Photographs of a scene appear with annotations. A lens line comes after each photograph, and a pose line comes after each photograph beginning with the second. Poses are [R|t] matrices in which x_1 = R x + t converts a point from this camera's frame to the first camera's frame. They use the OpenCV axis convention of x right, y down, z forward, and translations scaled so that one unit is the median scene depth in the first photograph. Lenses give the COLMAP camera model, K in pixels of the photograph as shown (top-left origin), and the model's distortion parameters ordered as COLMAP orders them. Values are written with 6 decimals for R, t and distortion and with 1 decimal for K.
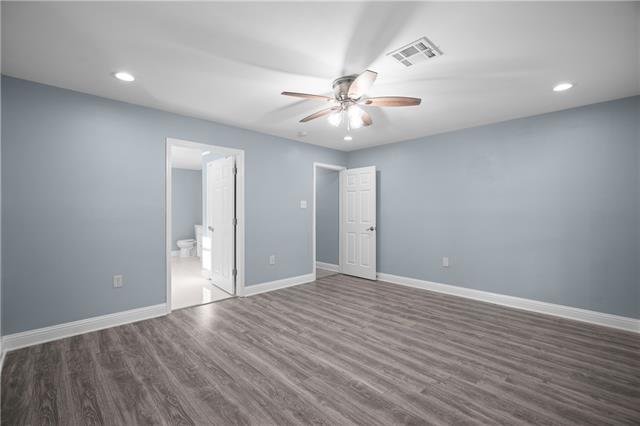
lens RADIAL K [[290.3, 0, 319.4], [0, 290.3, 211.7], [0, 0, 1]] dist [-0.008332, 0.002699]
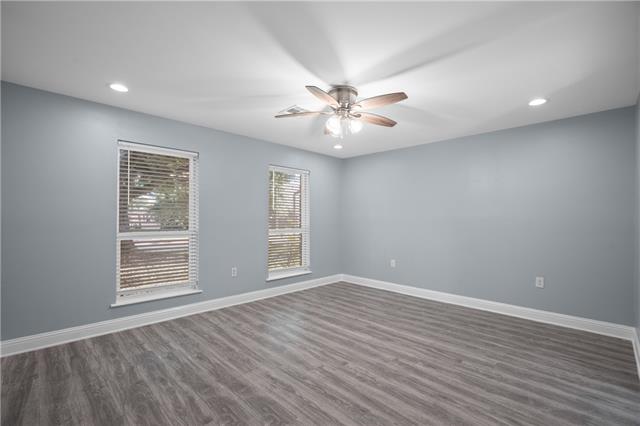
lens RADIAL K [[290.3, 0, 319.7], [0, 290.3, 213.7], [0, 0, 1]] dist [-0.008332, 0.002699]
pose [[-0.999814, -0.008690, -0.017197, 0.181528], [-0.008373, 0.999795, -0.018445, 0.001233], [0.017354, -0.018297, -0.999682, 1.905409]]
